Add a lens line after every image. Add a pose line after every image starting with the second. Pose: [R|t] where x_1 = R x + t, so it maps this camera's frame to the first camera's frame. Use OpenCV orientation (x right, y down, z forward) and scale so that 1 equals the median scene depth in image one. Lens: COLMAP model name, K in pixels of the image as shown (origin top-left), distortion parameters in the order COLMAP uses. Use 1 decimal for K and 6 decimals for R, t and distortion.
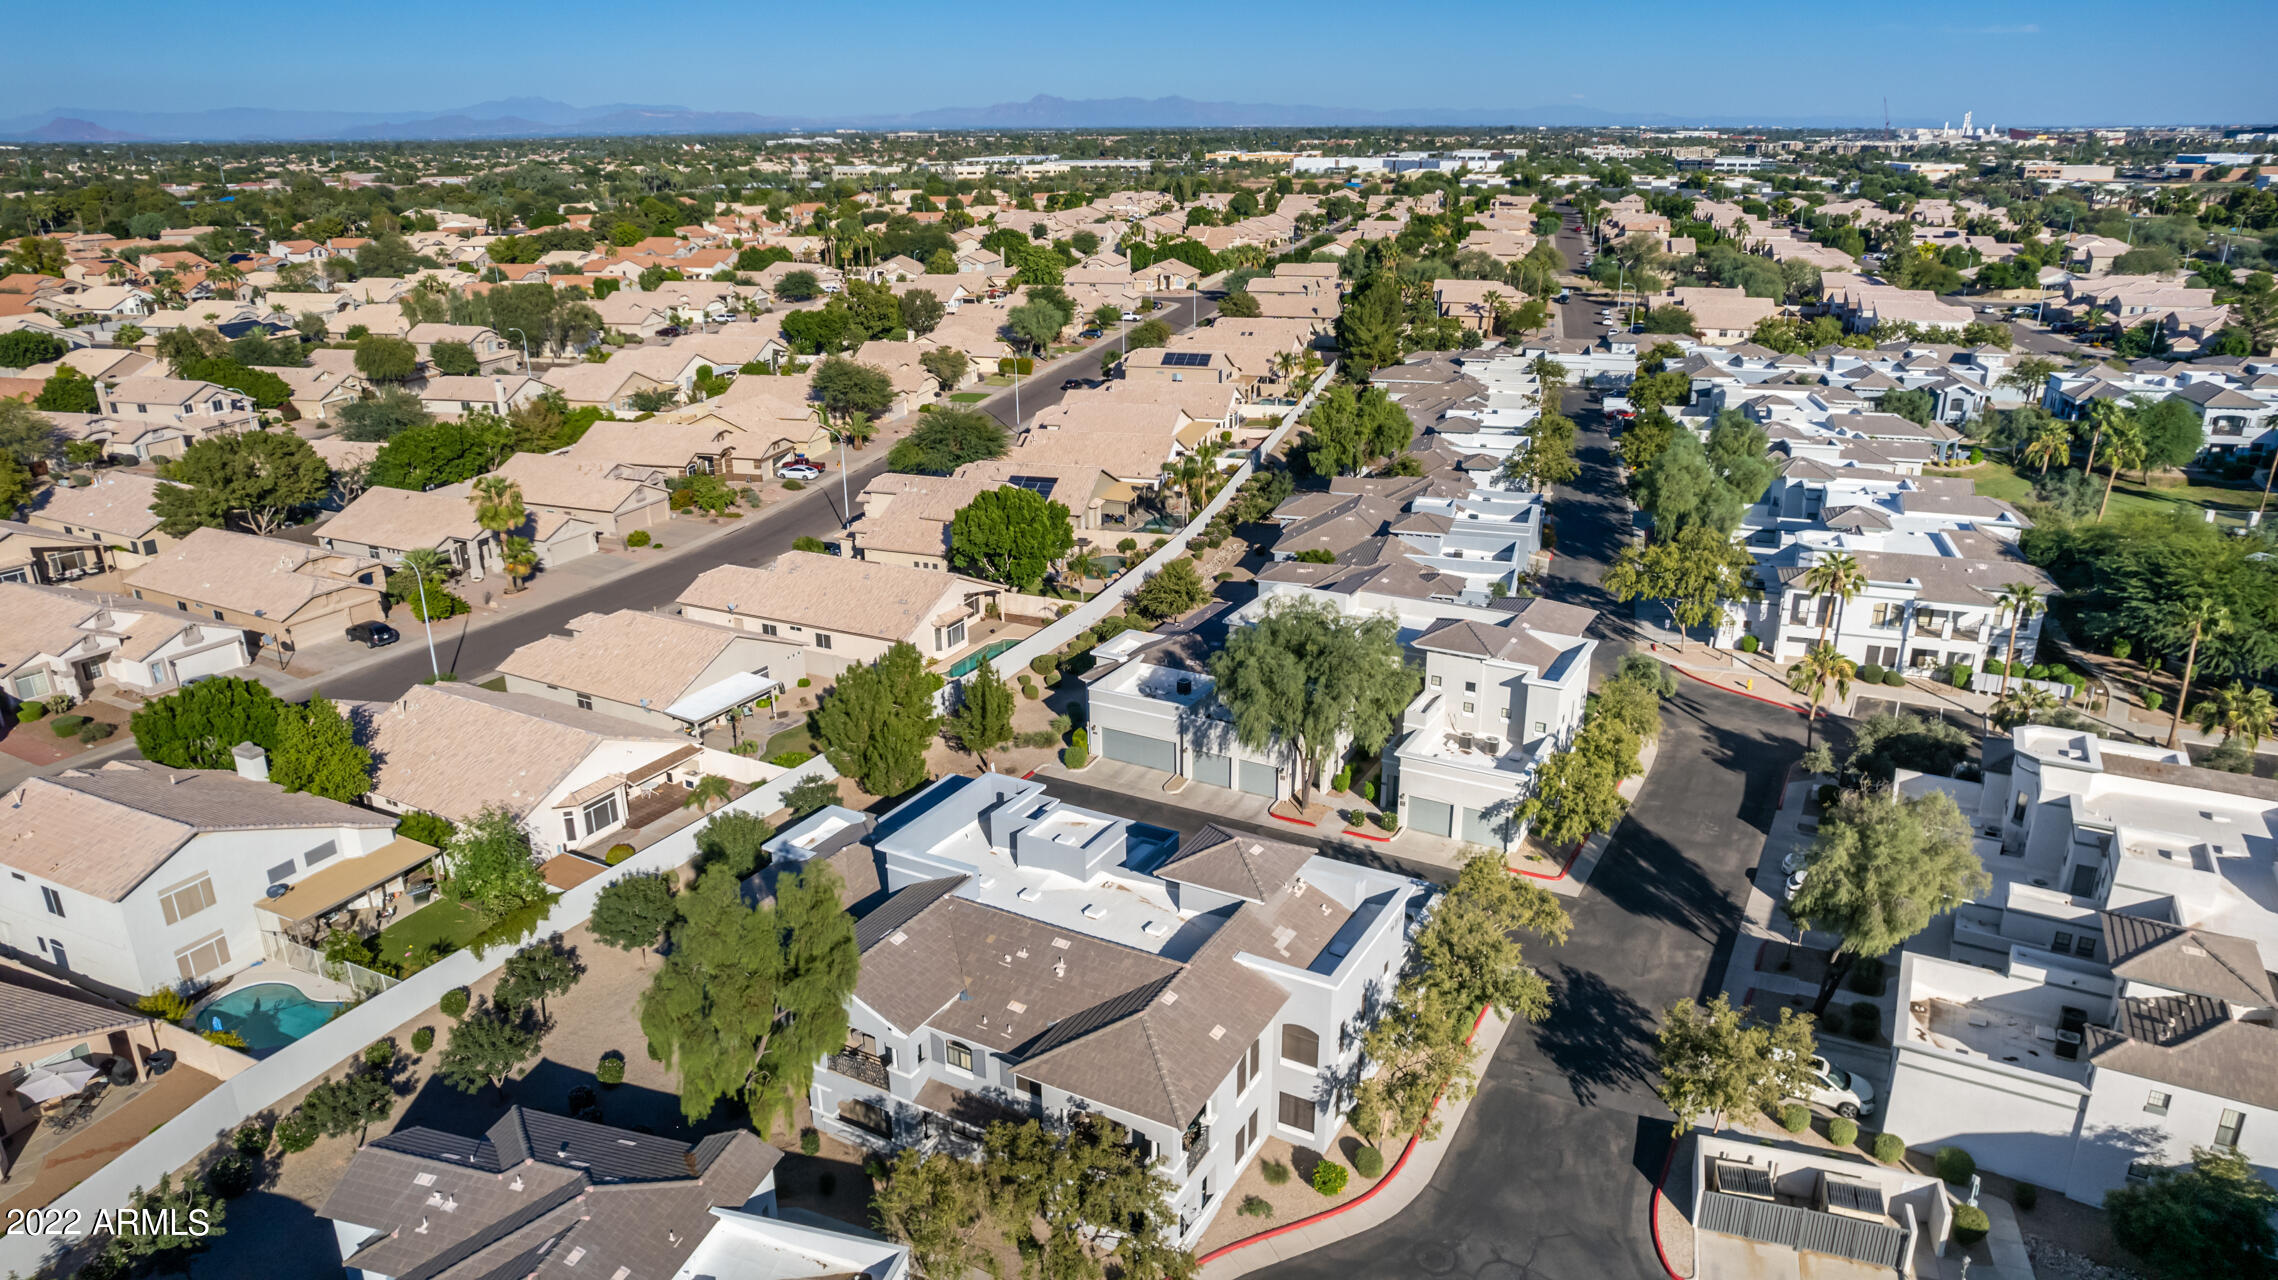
lens RADIAL K [[1483.6, 0, 1131.0], [0, 1483.6, 643.7], [0, 0, 1]] dist [-0.062601, 0.061921]
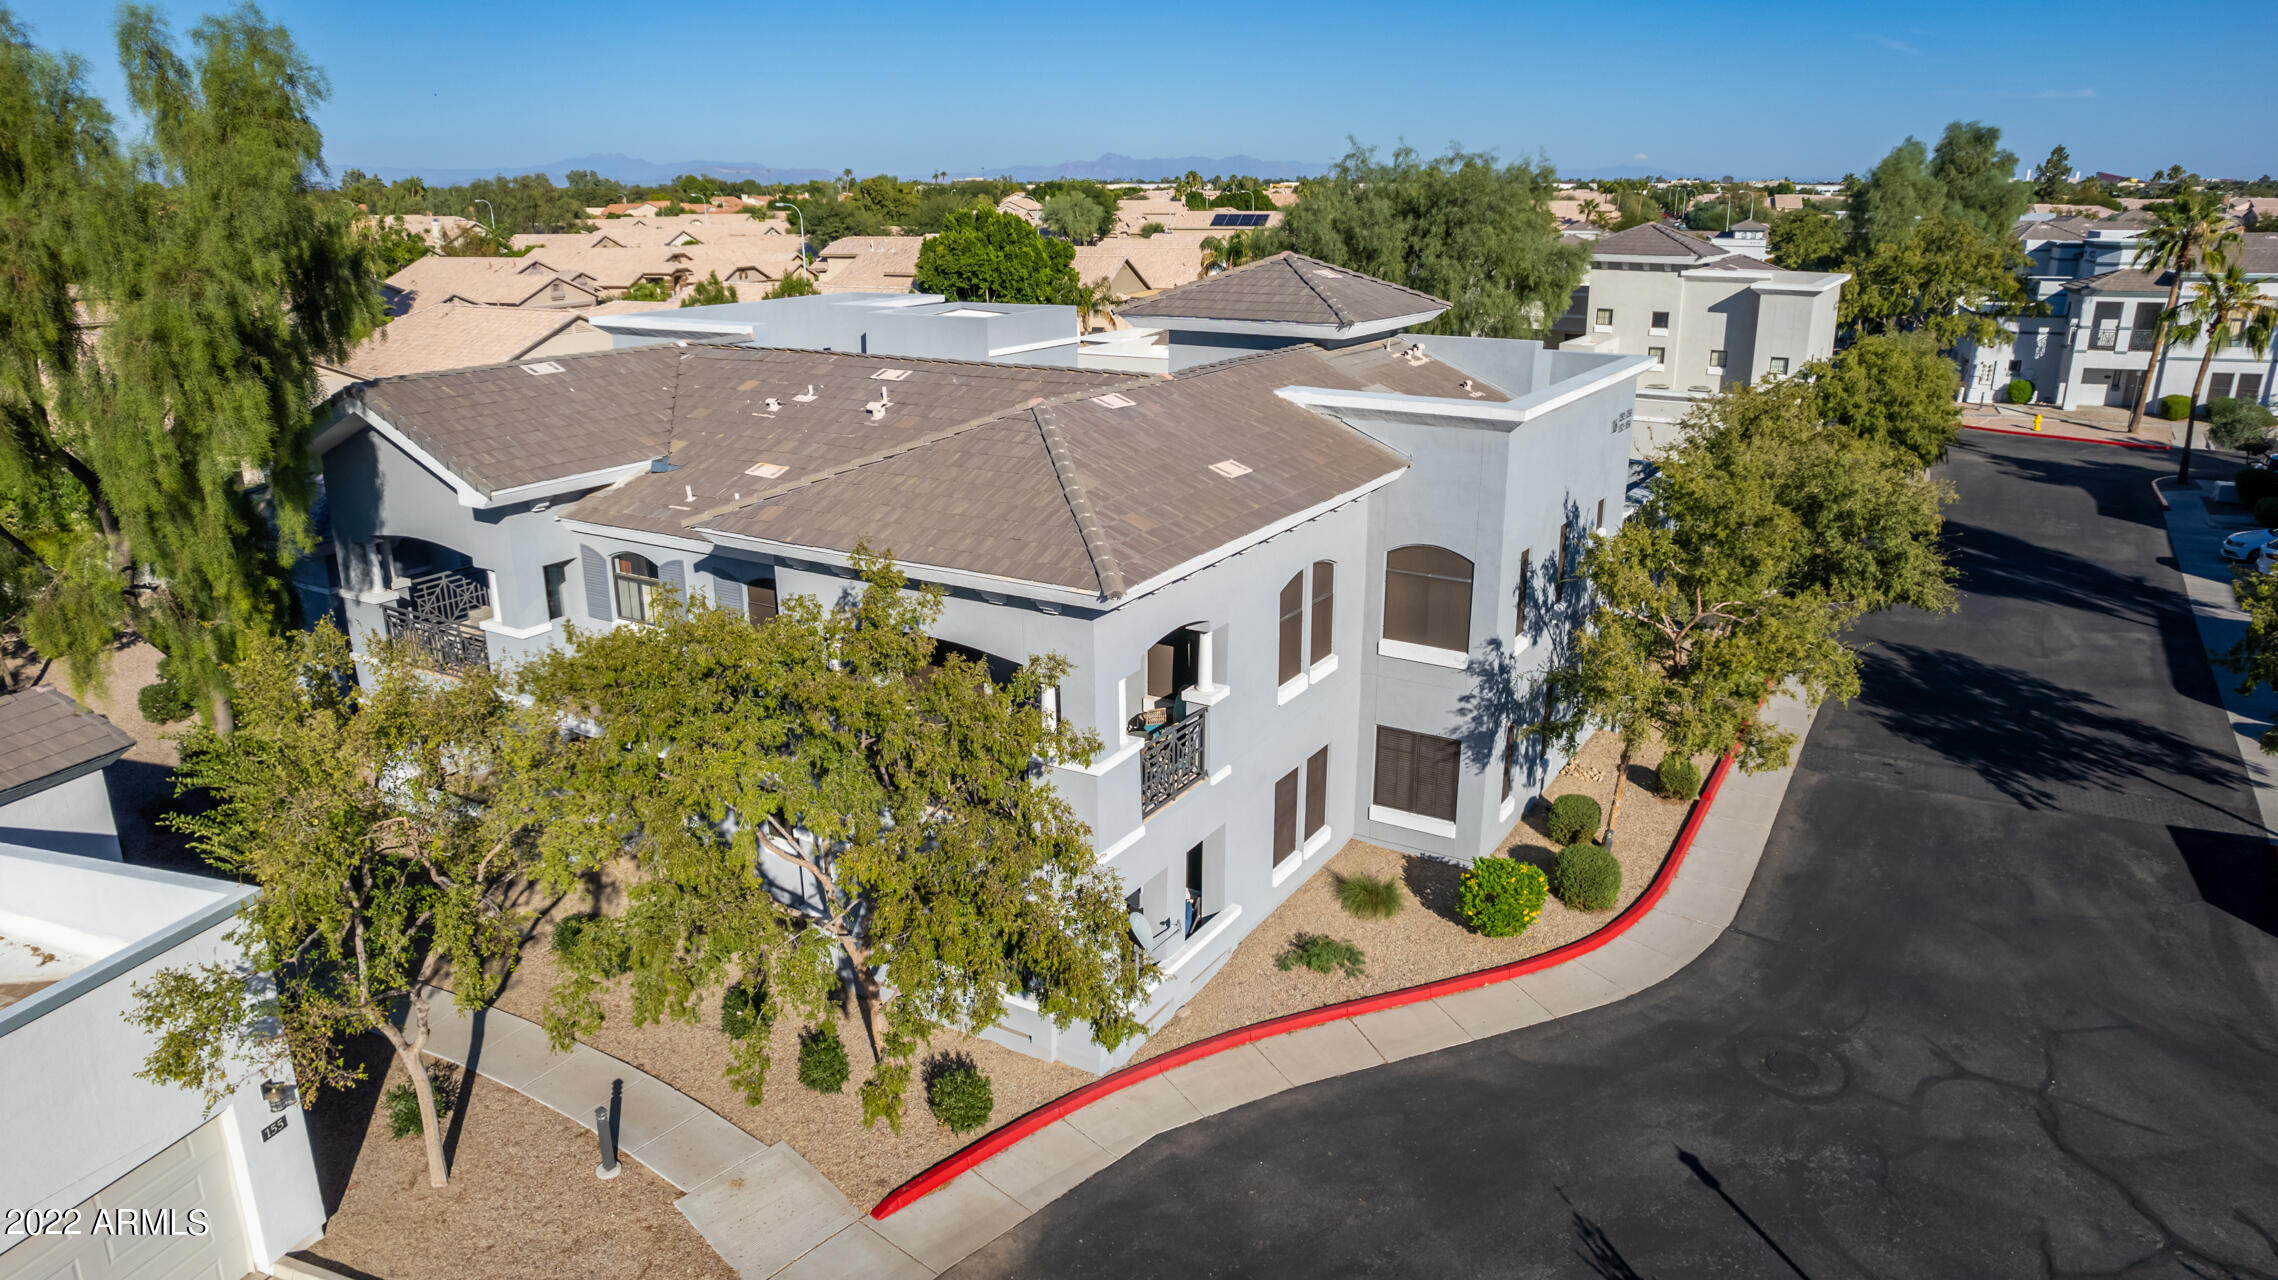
lens RADIAL K [[1483.6, 0, 1131.0], [0, 1483.6, 643.7], [0, 0, 1]] dist [-0.062601, 0.061921]
pose [[0.999107, 0.016394, -0.038933, 0.044463], [-0.017660, 0.999319, -0.032399, 0.298705], [0.038375, 0.033058, 0.998716, 0.560332]]
